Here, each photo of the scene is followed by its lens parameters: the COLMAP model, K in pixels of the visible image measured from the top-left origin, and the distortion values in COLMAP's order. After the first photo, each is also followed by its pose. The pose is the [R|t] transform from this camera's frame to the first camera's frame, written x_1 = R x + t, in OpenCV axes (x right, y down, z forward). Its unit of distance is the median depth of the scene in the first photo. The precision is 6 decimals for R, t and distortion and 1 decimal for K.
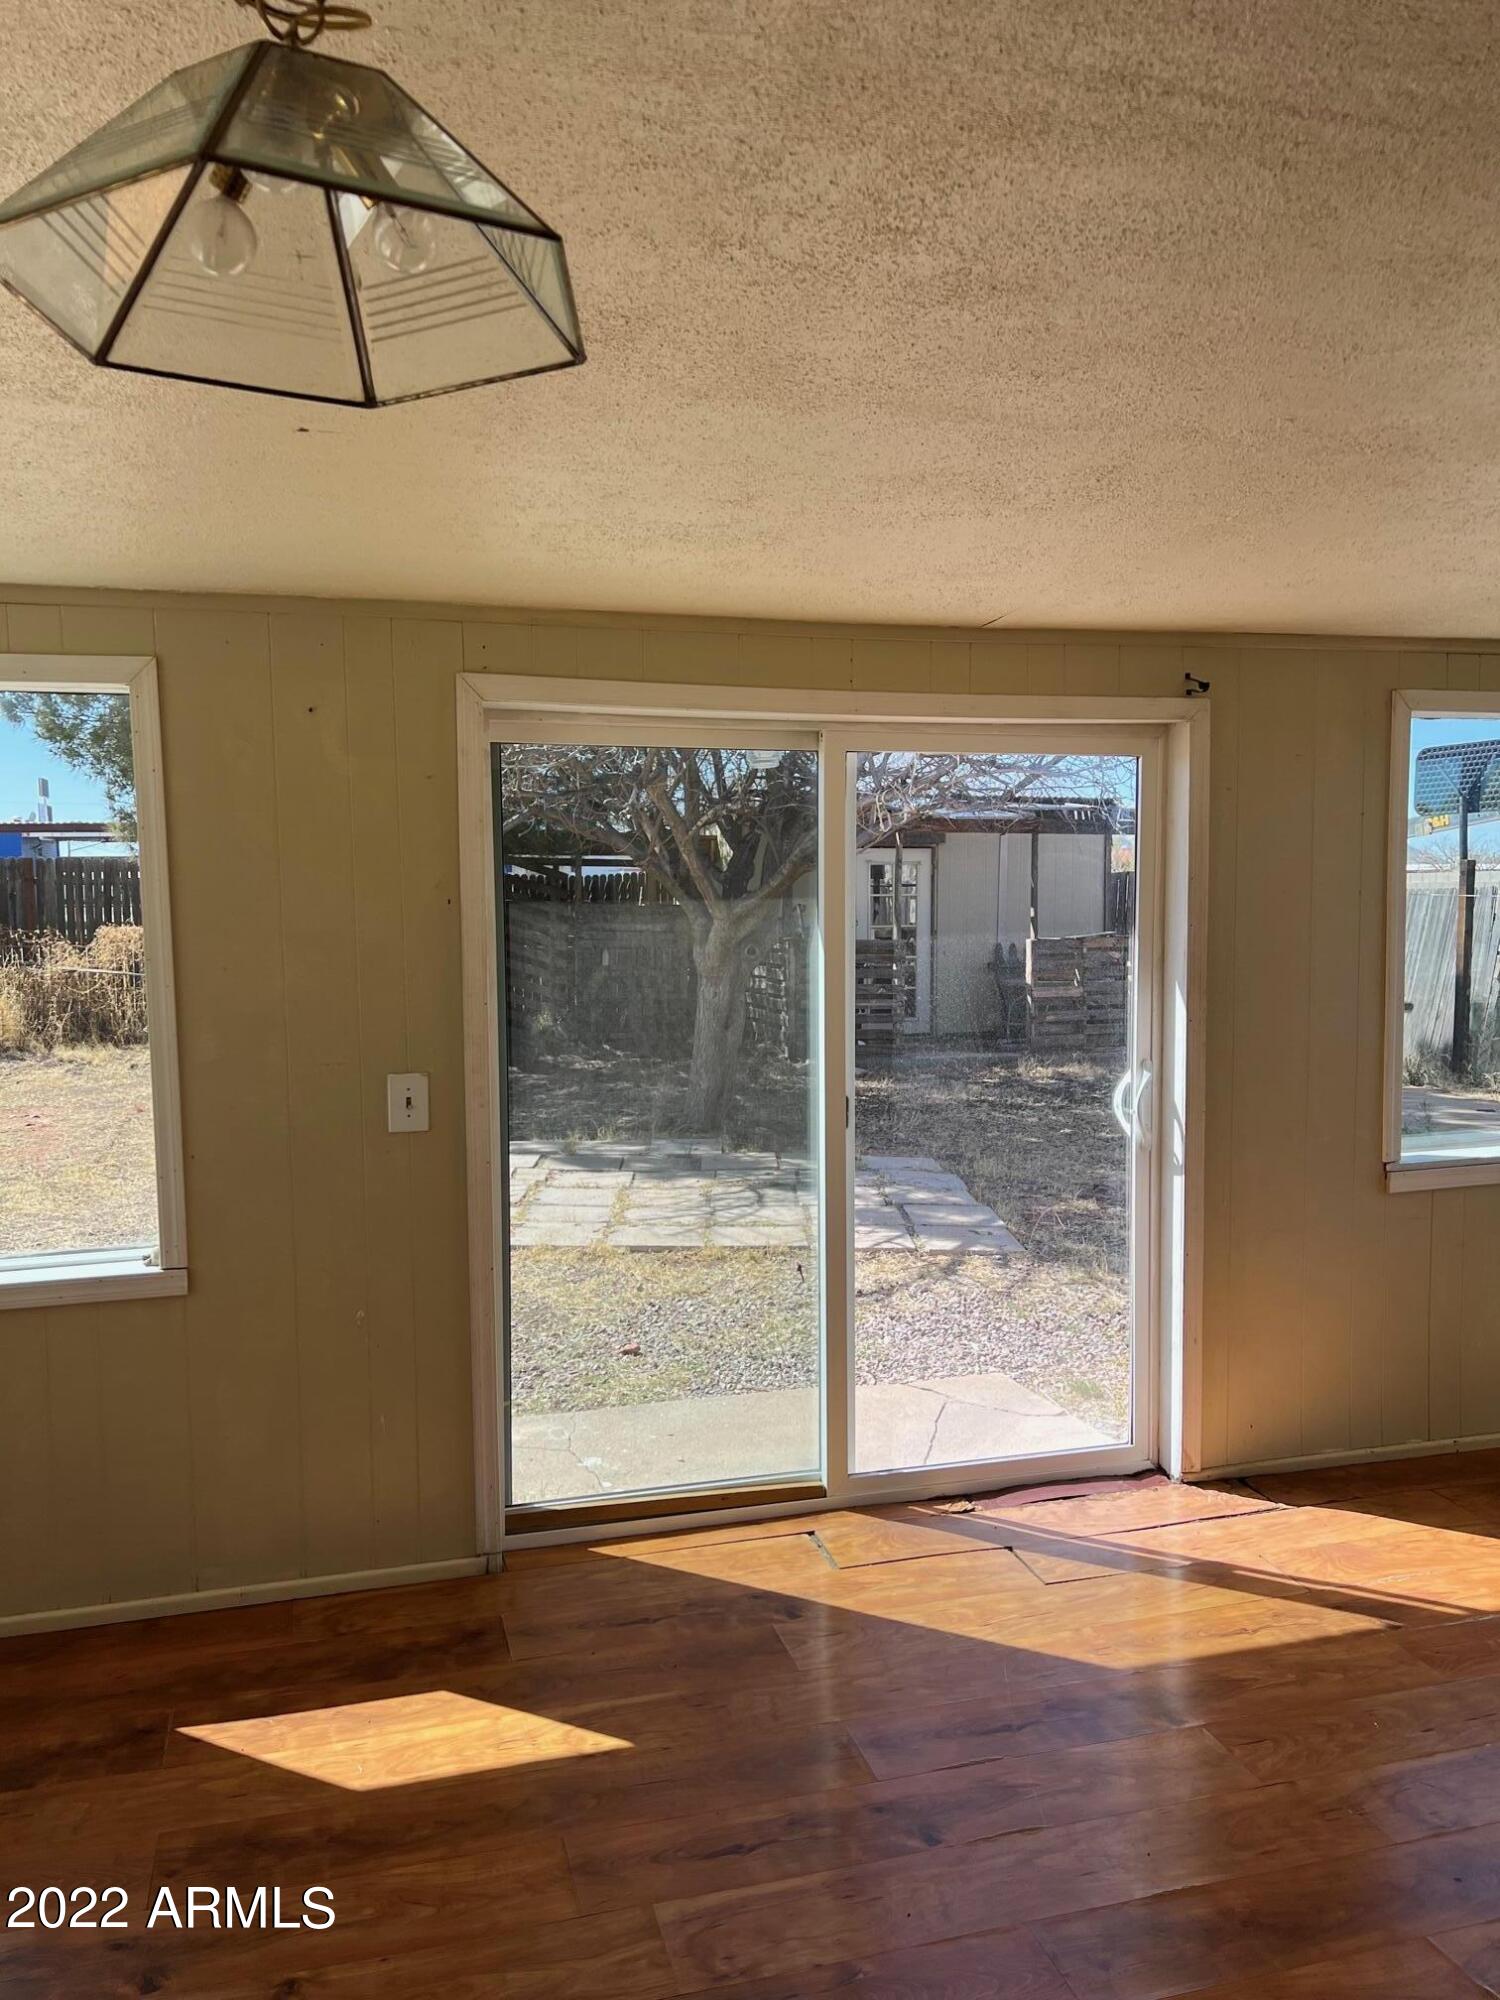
lens RADIAL K [[1528.3, 0, 736.1], [0, 1528.3, 996.8], [0, 0, 1]] dist [0.120820, -0.187988]
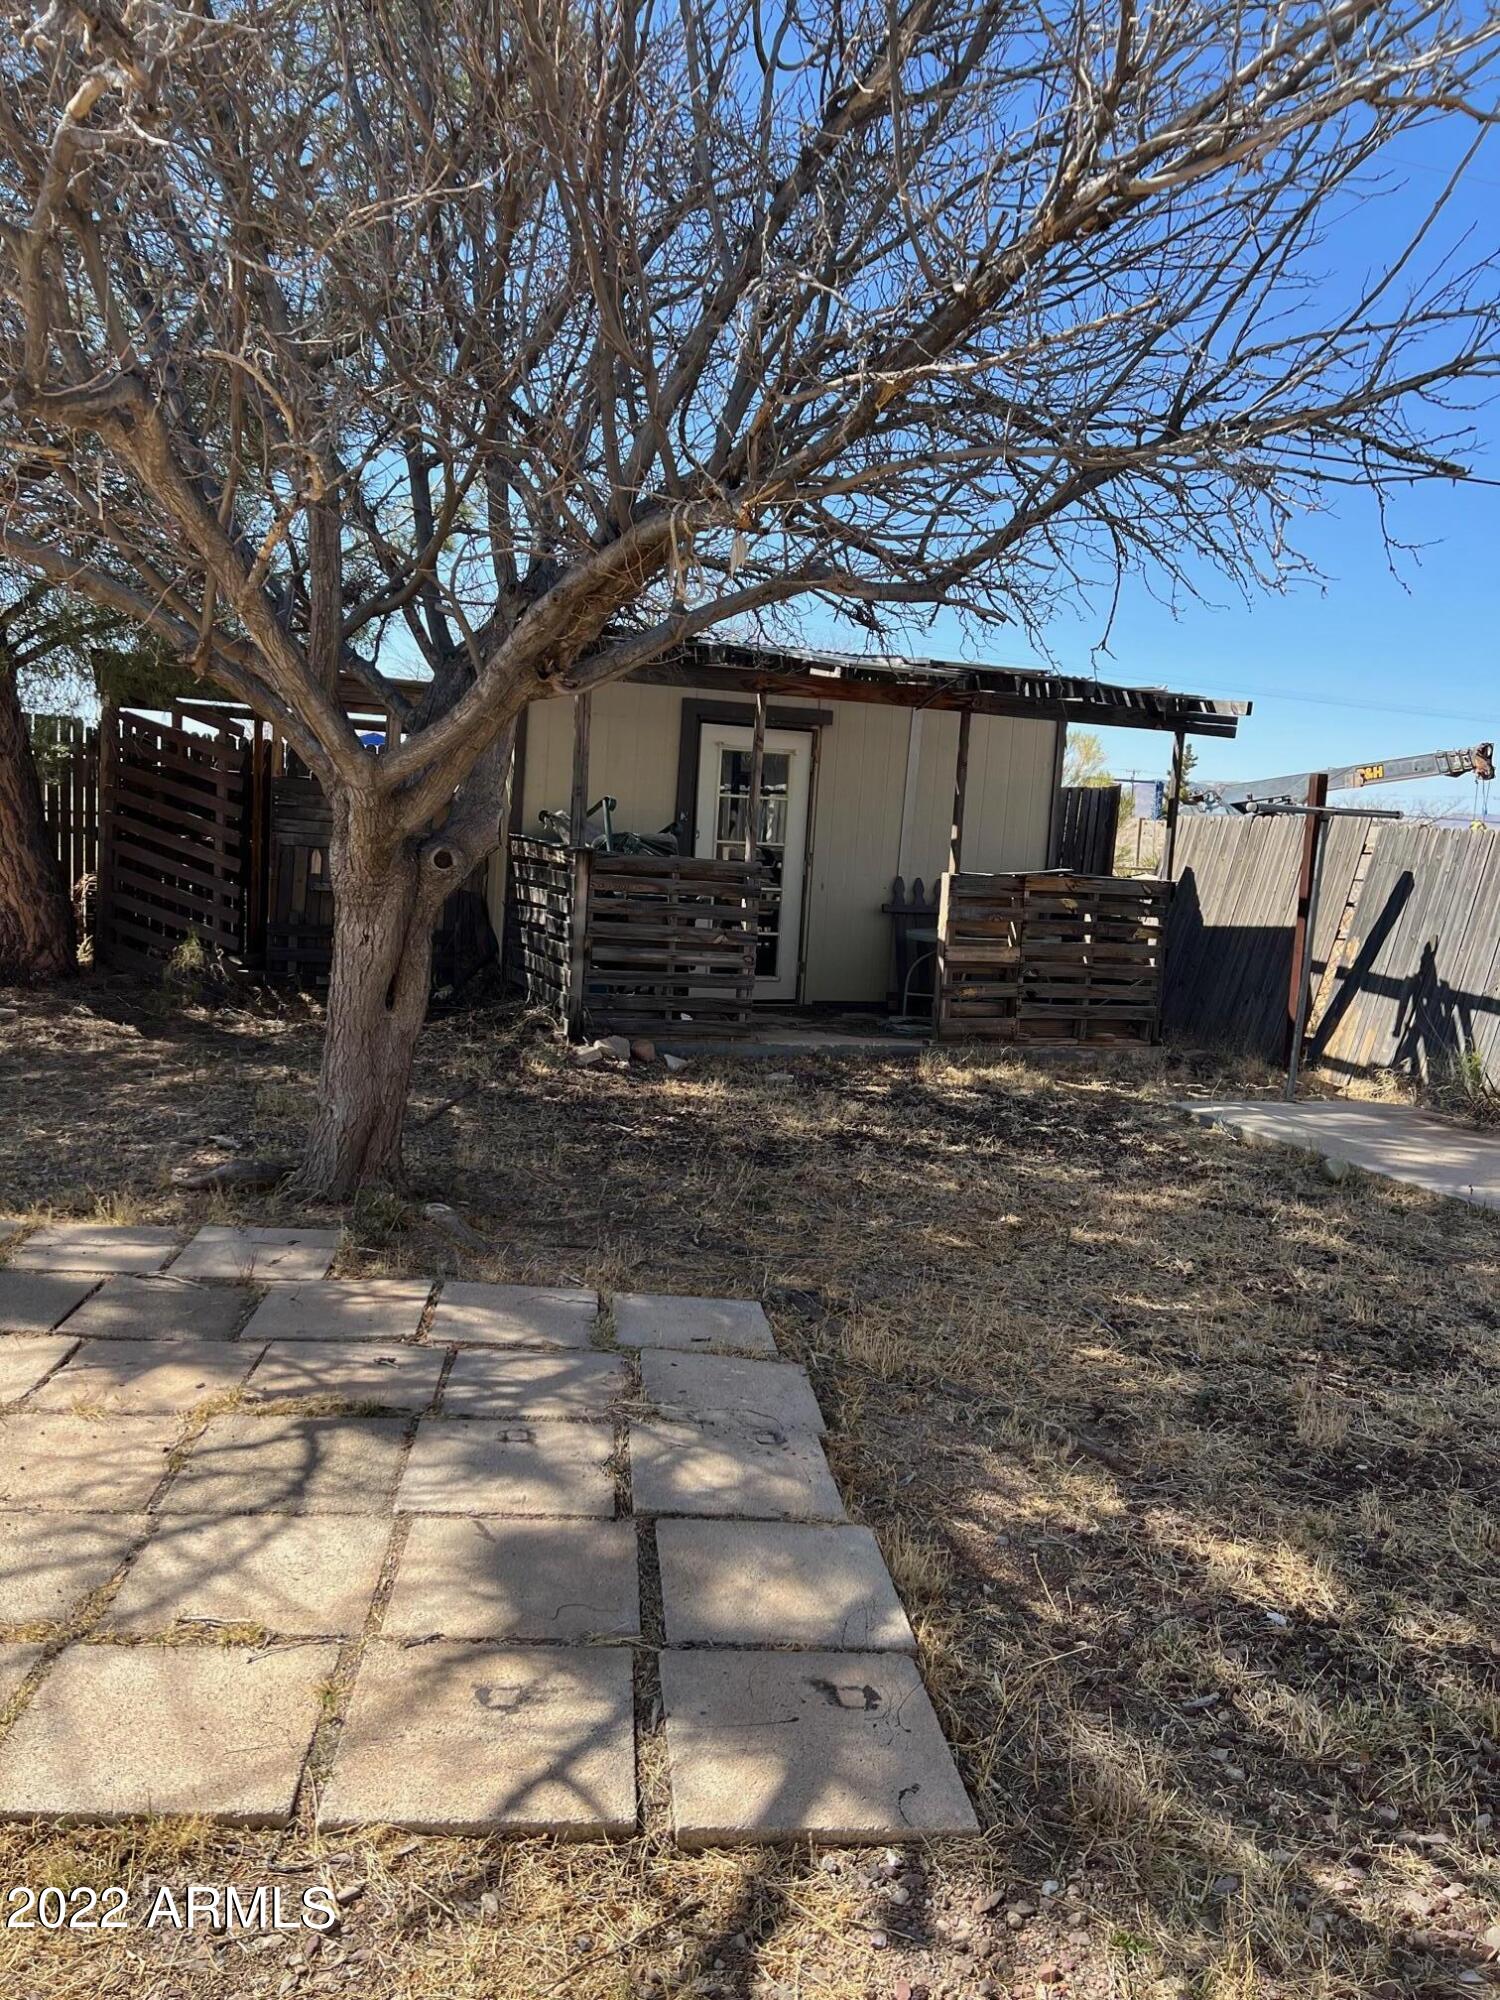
lens RADIAL K [[1521.9, 0, 750.0], [0, 1521.9, 1000.0], [0, 0, 1]] dist [0.093616, -0.144479]
pose [[0.994874, 0.052549, 0.086394, 0.053358], [-0.056909, 0.997186, 0.048806, -0.010282], [-0.083586, -0.053473, 0.995065, 0.356470]]
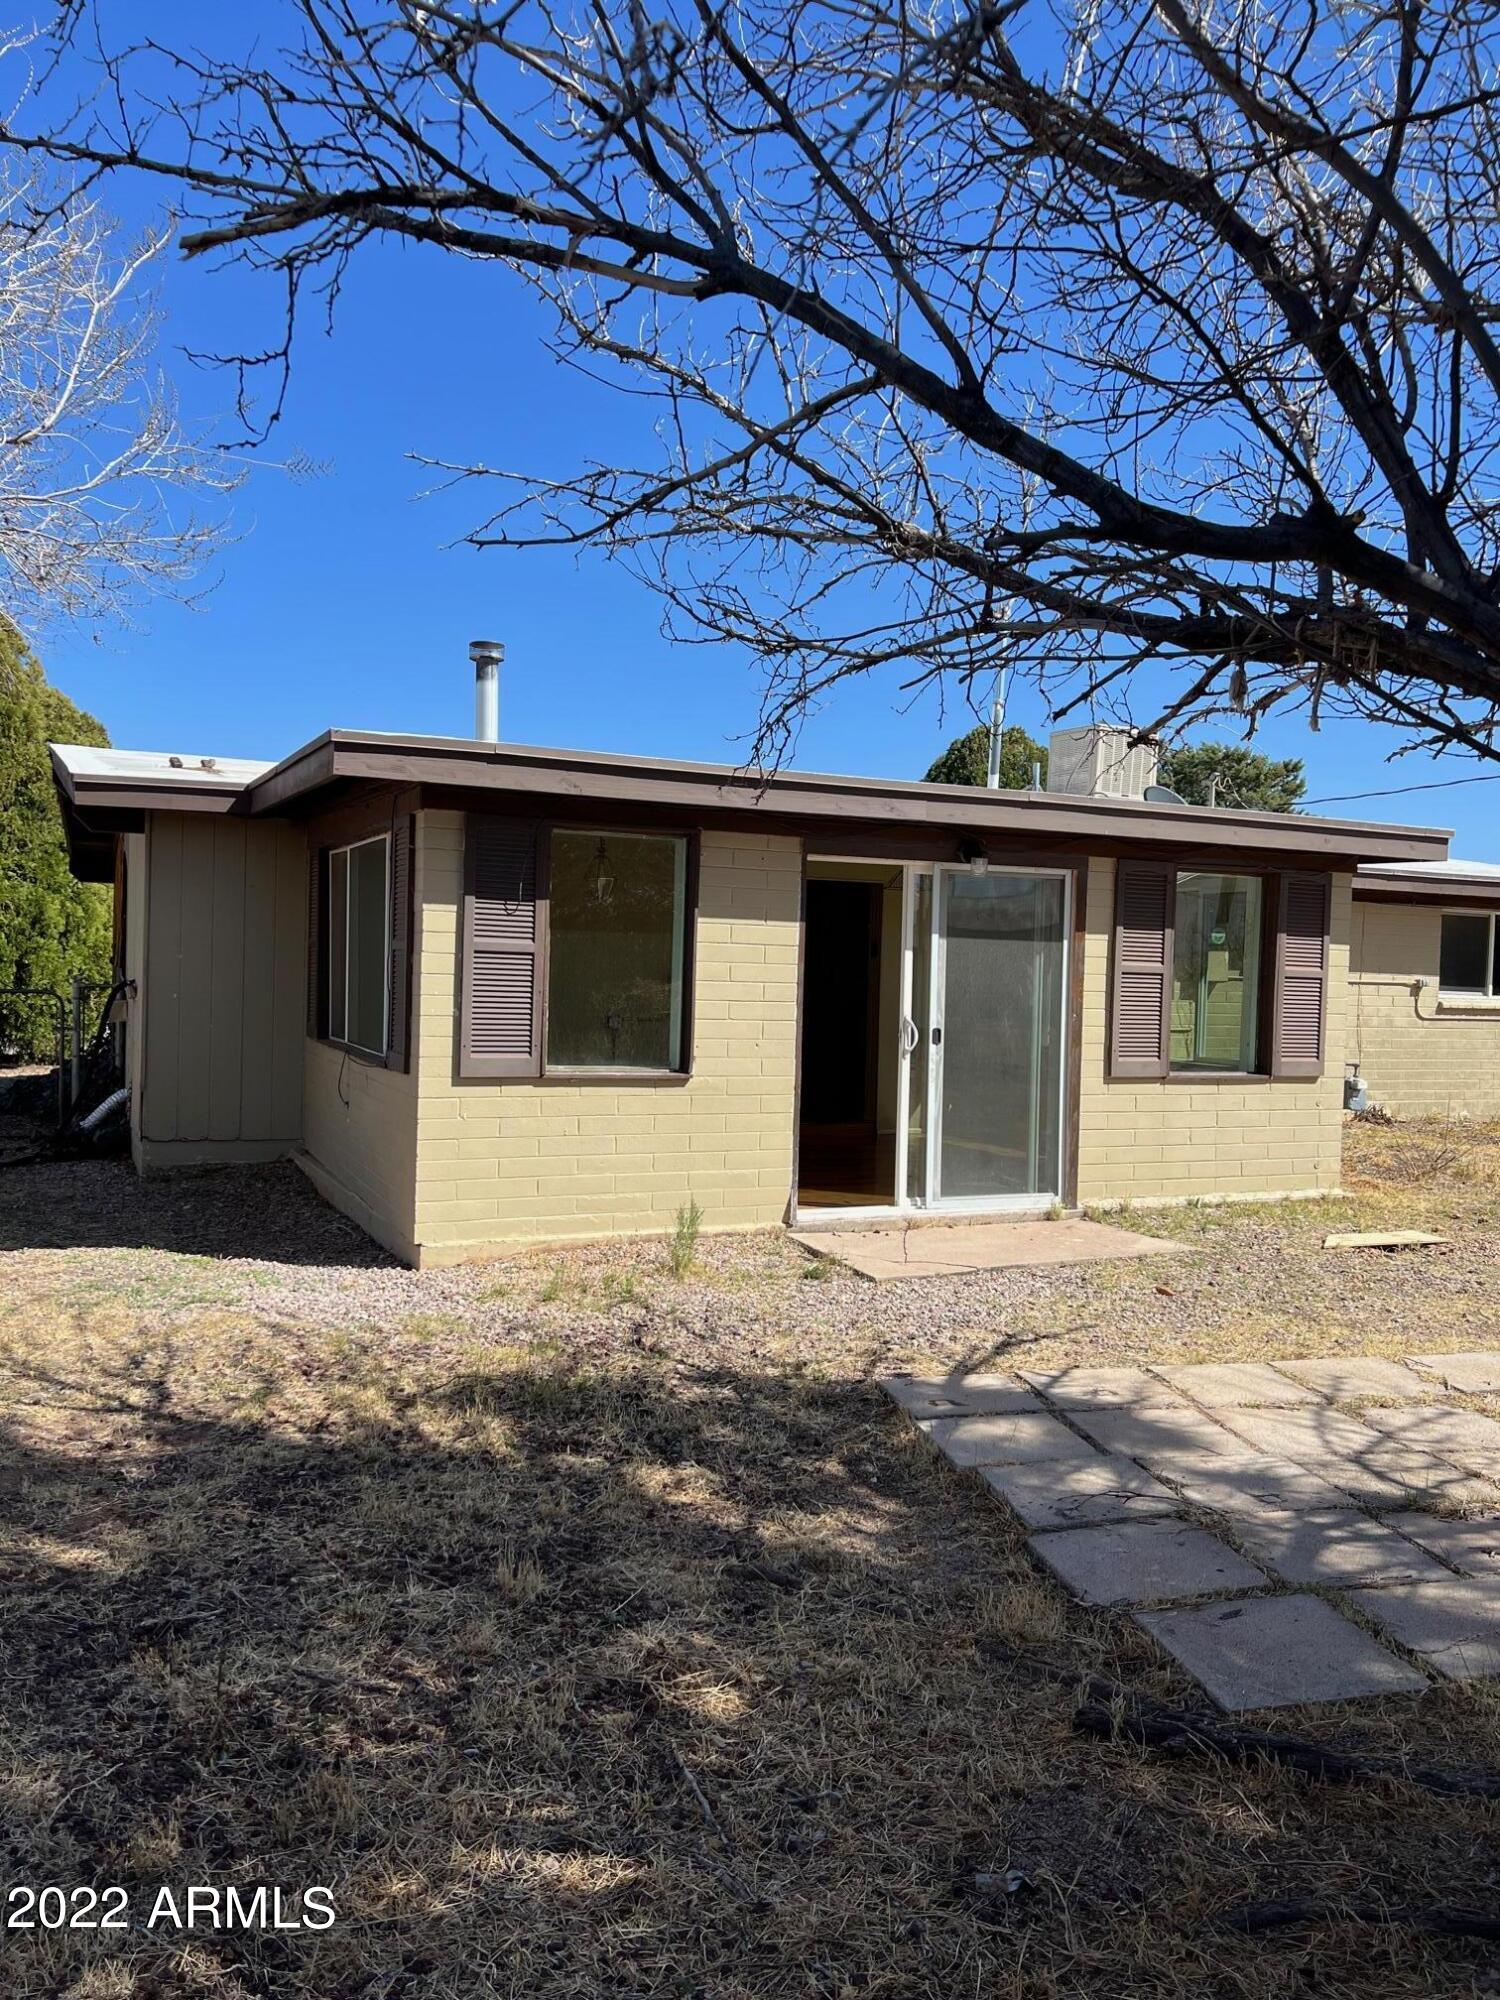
lens RADIAL K [[1528.3, 0, 736.1], [0, 1528.3, 996.8], [0, 0, 1]] dist [0.120820, -0.187988]
pose [[-0.987504, -0.013689, -0.157000, 0.193913], [-0.029219, 0.994852, 0.097039, -0.049069], [0.154863, 0.100413, -0.982820, 0.882056]]
